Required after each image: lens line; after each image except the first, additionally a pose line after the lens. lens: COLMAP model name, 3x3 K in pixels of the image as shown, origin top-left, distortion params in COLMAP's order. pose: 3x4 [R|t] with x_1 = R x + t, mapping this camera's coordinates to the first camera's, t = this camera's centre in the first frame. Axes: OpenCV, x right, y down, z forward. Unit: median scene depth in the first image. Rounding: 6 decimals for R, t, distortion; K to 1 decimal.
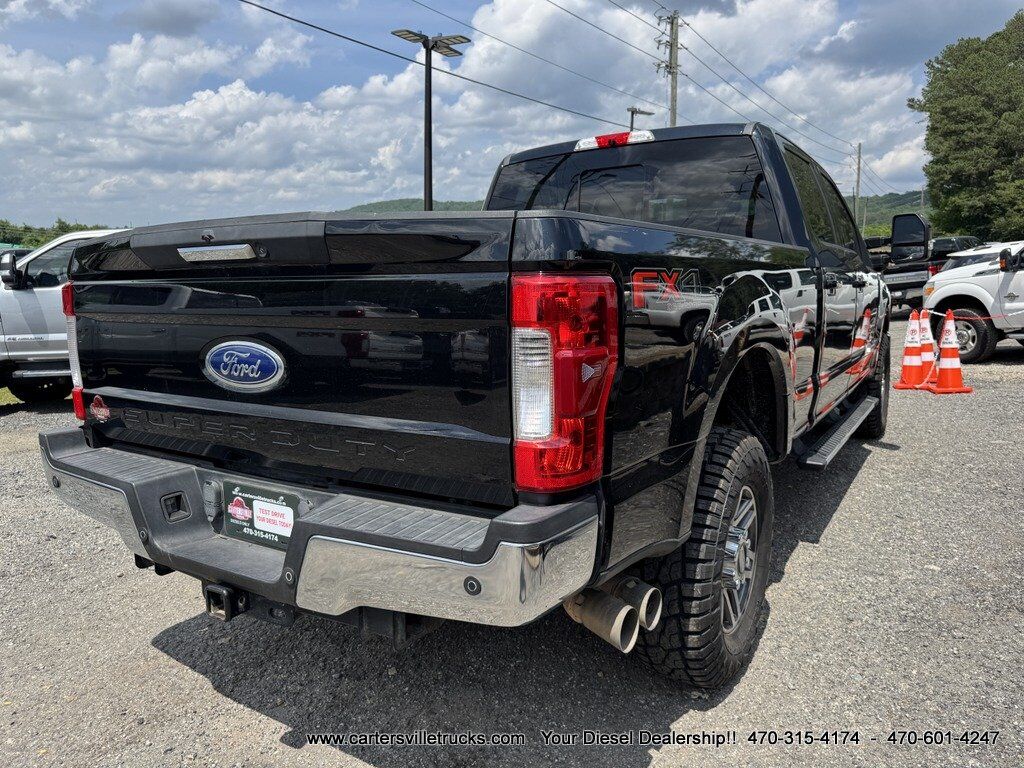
lens RADIAL K [[740.2, 0, 513.4], [0, 740.2, 384.5], [0, 0, 1]] dist [0.028240, -0.031470]
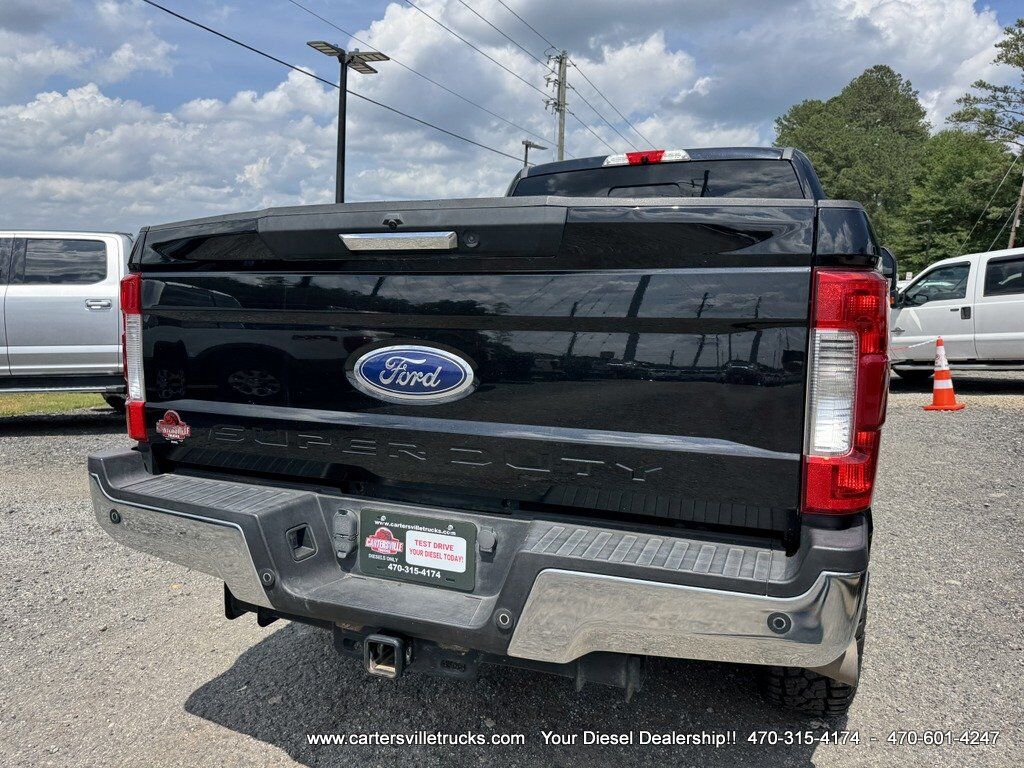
lens RADIAL K [[740.2, 0, 513.4], [0, 740.2, 380.5], [0, 0, 1]] dist [0.028240, -0.031470]
pose [[0.983700, 0.009998, 0.179540, -0.168428], [-0.002274, 0.999065, -0.043174, 0.008266], [-0.179804, 0.042062, 0.982803, 0.057838]]
